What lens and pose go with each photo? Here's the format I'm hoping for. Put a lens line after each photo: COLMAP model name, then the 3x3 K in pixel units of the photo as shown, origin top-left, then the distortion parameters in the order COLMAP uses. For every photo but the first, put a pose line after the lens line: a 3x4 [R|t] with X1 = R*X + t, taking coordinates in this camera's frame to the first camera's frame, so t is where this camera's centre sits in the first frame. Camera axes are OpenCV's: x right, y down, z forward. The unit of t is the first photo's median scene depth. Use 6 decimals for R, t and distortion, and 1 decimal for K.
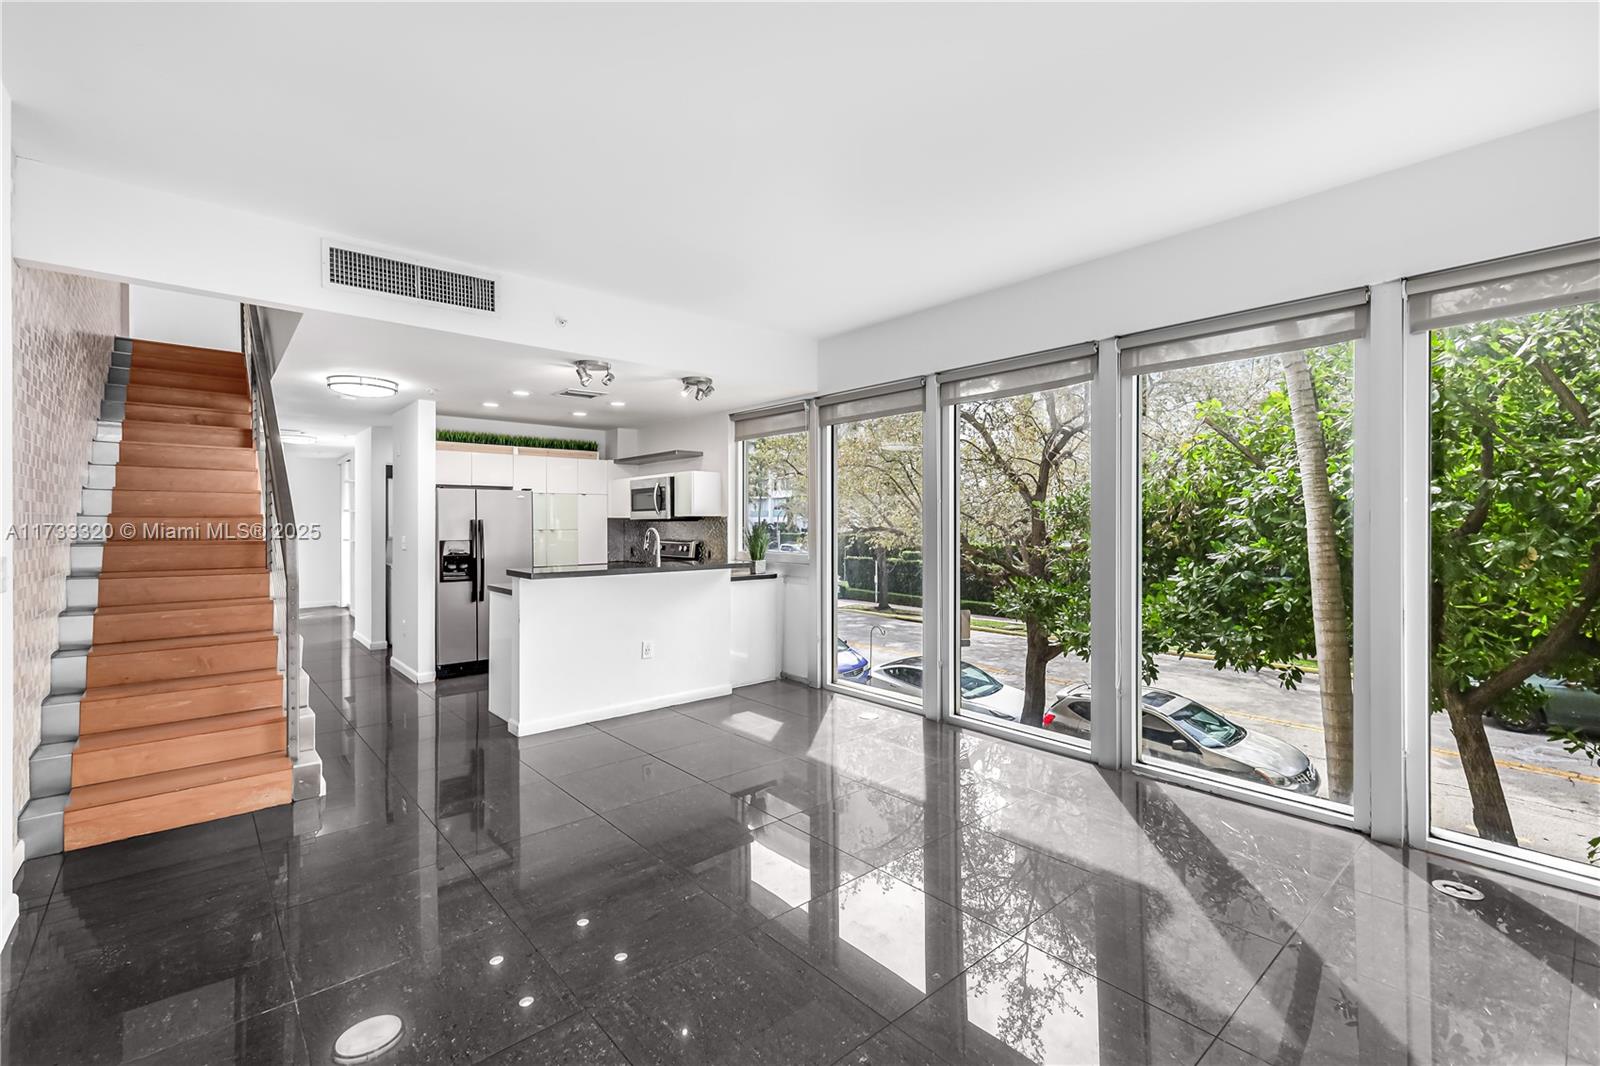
lens RADIAL K [[699.7, 0, 801.3], [0, 699.7, 526.0], [0, 0, 1]] dist [0.000544, -0.000489]
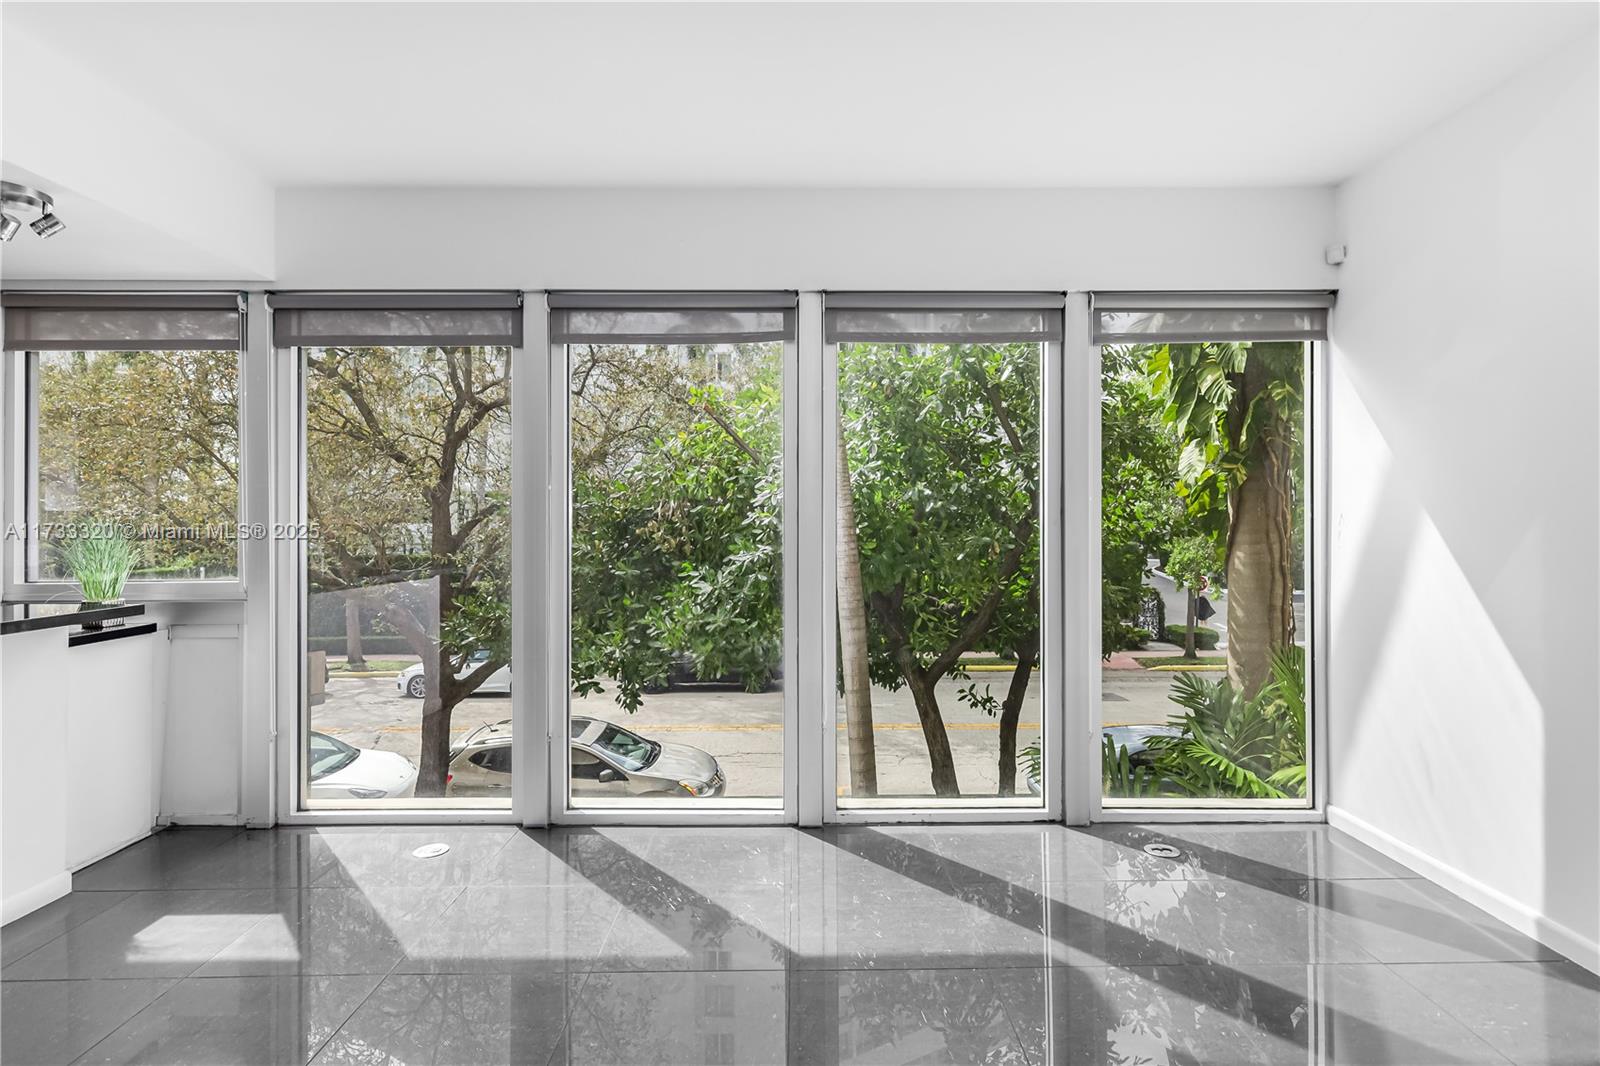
lens RADIAL K [[850.4, 0, 806.4], [0, 850.4, 525.9], [0, 0, 1]] dist [0.006393, 0.000826]
pose [[0.647730, -0.006386, 0.761844, -0.136509], [0.005702, 0.999977, 0.003534, -0.001127], [-0.761849, 0.002055, 0.647751, 0.164648]]
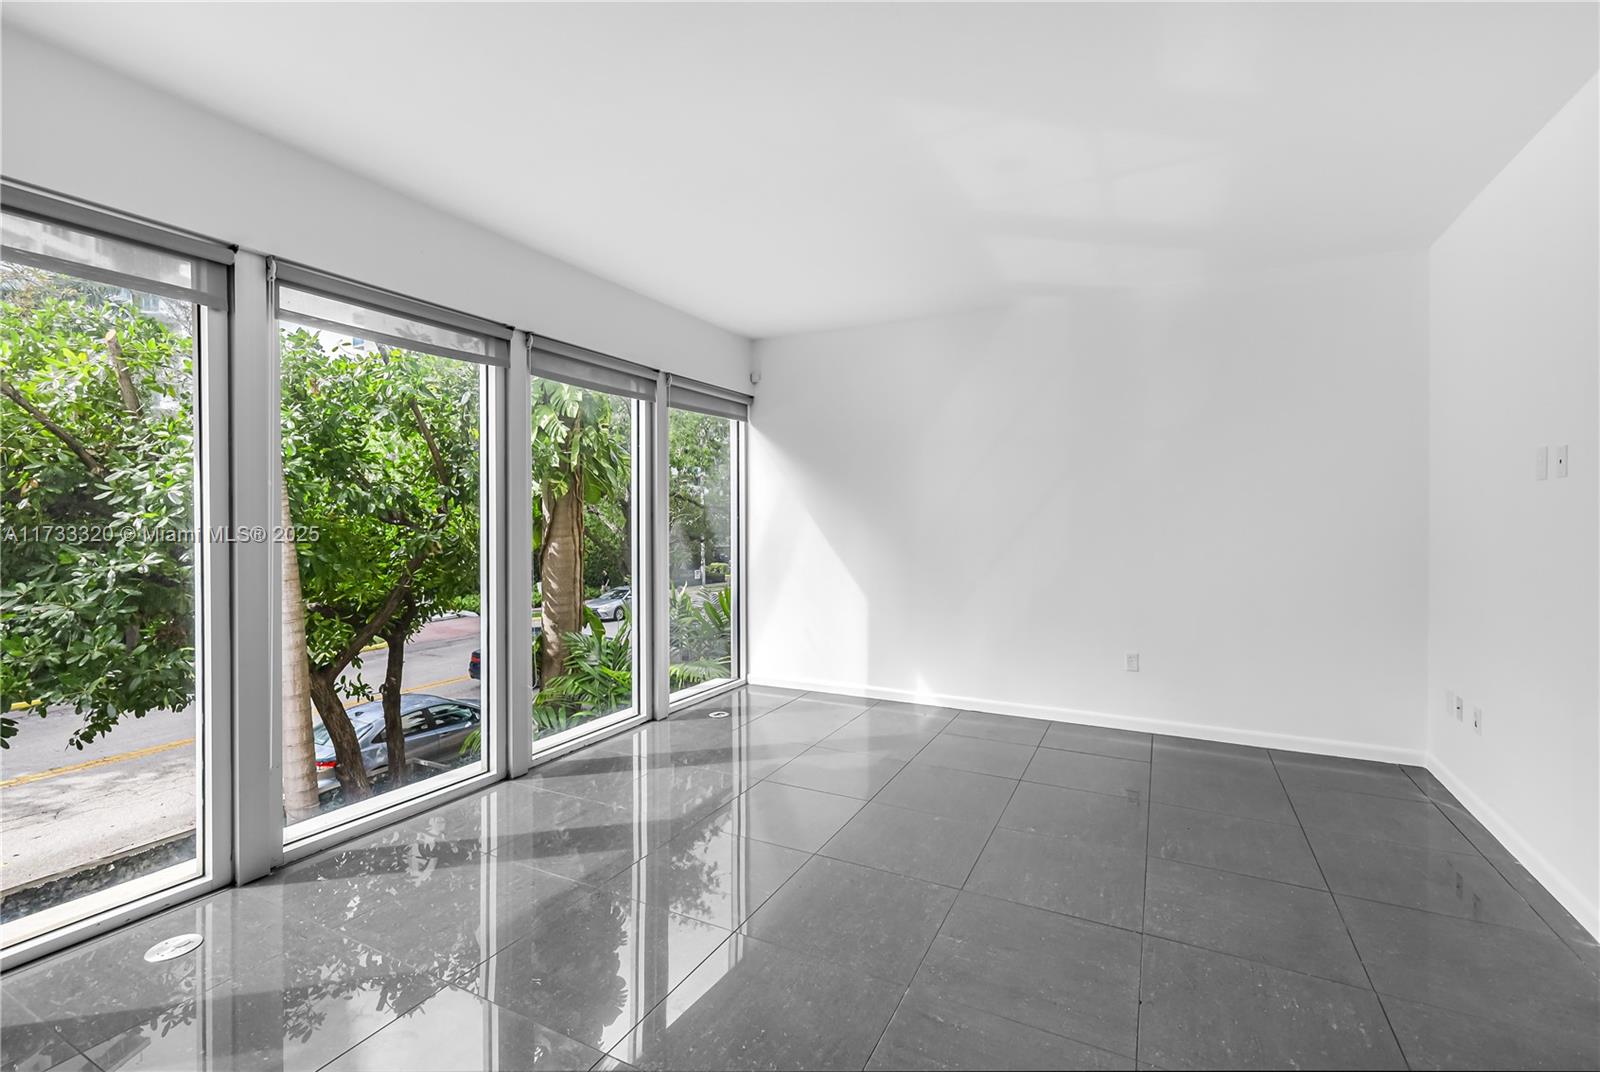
lens RADIAL K [[699.7, 0, 817.5], [0, 699.7, 522.2], [0, 0, 1]] dist [0.000544, -0.000489]
pose [[-0.379565, -0.003774, 0.925157, -0.269712], [0.008241, 0.999938, 0.007460, -0.002901], [-0.925128, 0.010456, -0.379511, 0.436495]]
